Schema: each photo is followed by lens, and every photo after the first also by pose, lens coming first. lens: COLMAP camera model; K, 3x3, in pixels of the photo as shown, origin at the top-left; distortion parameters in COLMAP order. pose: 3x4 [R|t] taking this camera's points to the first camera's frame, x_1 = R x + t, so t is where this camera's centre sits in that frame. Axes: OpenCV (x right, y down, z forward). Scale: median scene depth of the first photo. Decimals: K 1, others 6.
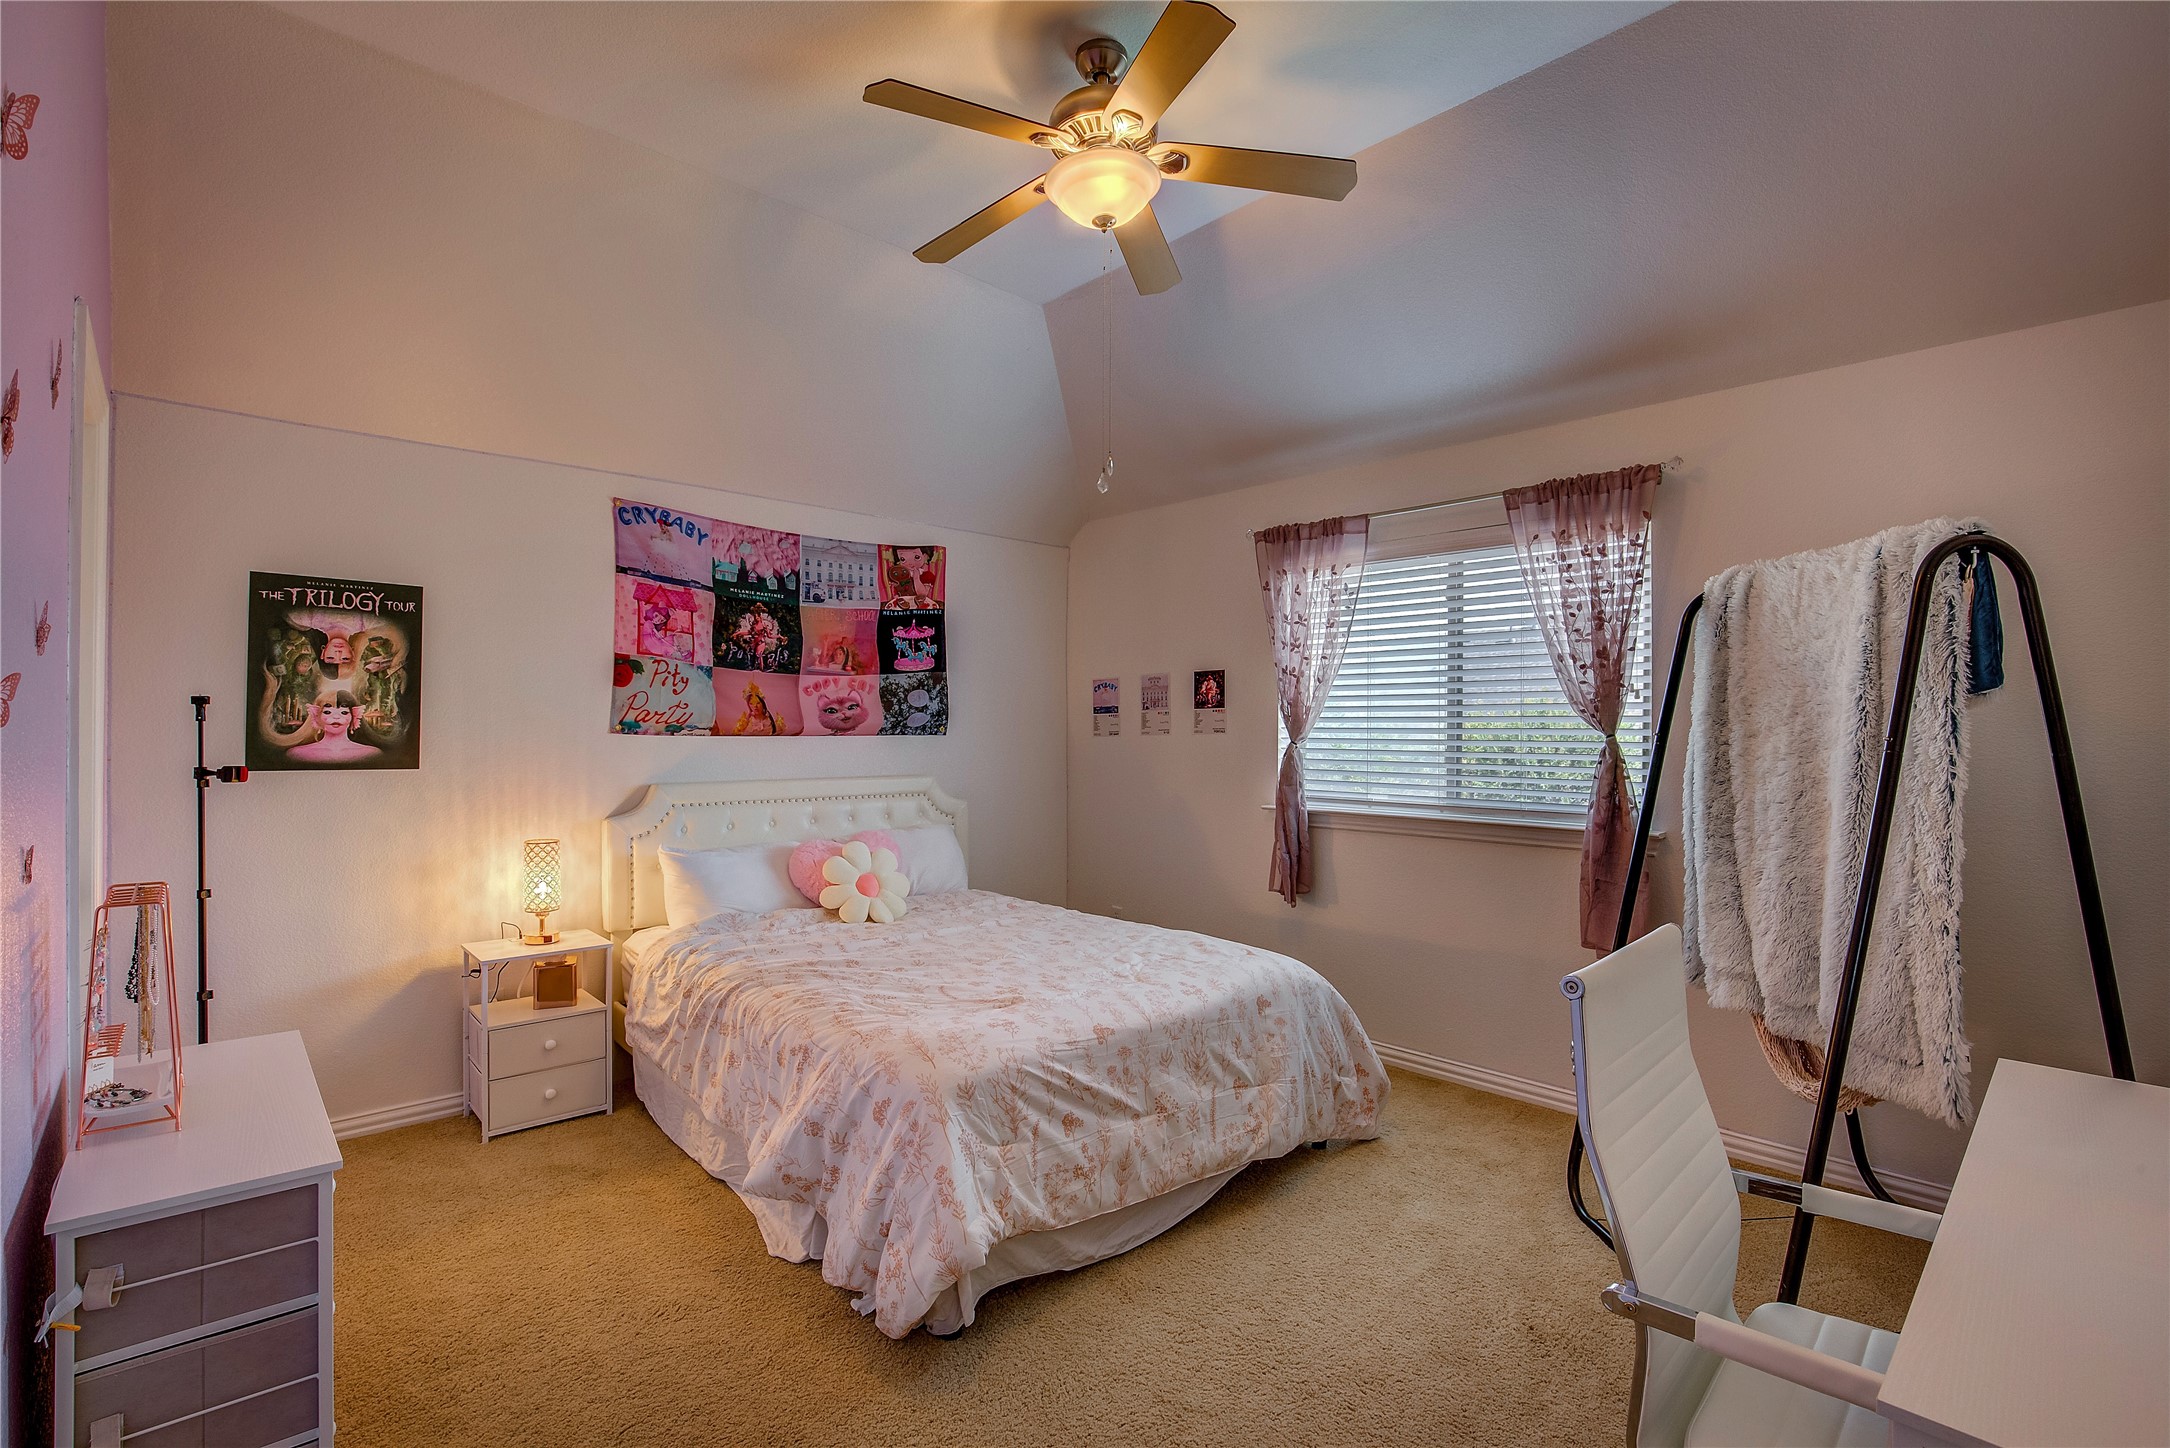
lens RADIAL K [[999.2, 0, 1085.1], [0, 999.2, 725.6], [0, 0, 1]] dist [-0.028237, 0.003928]
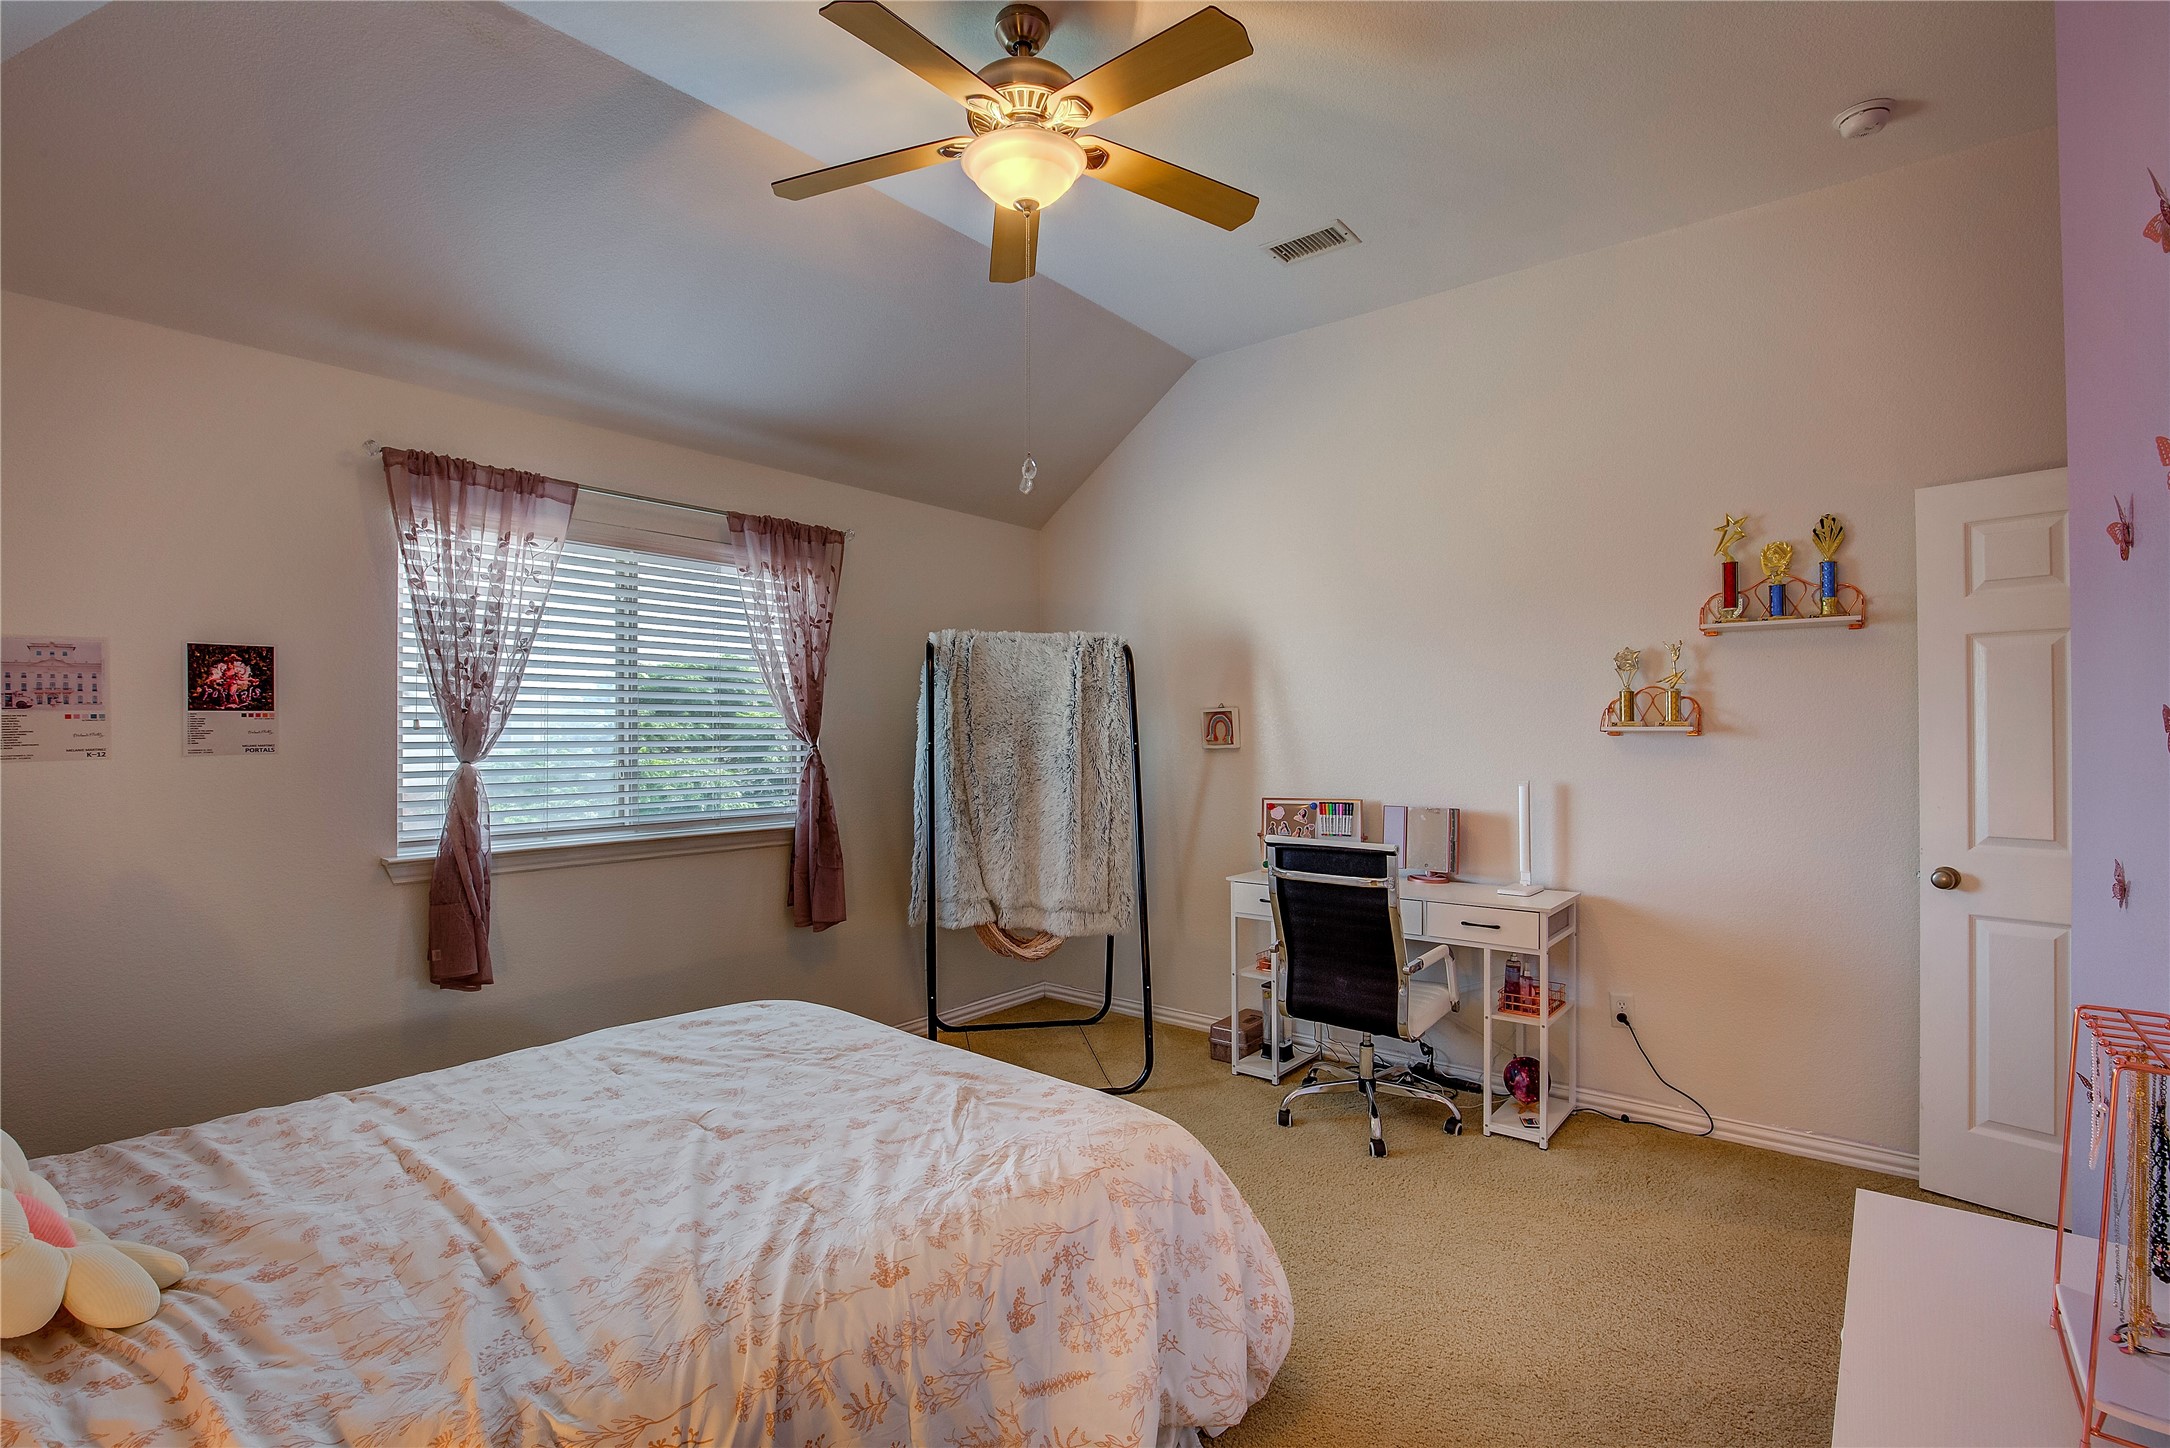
lens RADIAL K [[999.2, 0, 1083.5], [0, 999.2, 722.0], [0, 0, 1]] dist [-0.028237, 0.003928]
pose [[-0.136301, 0.010130, 0.990616, -0.565521], [0.002888, 0.999948, -0.009828, -0.004262], [-0.990663, 0.001521, -0.136323, 0.666502]]
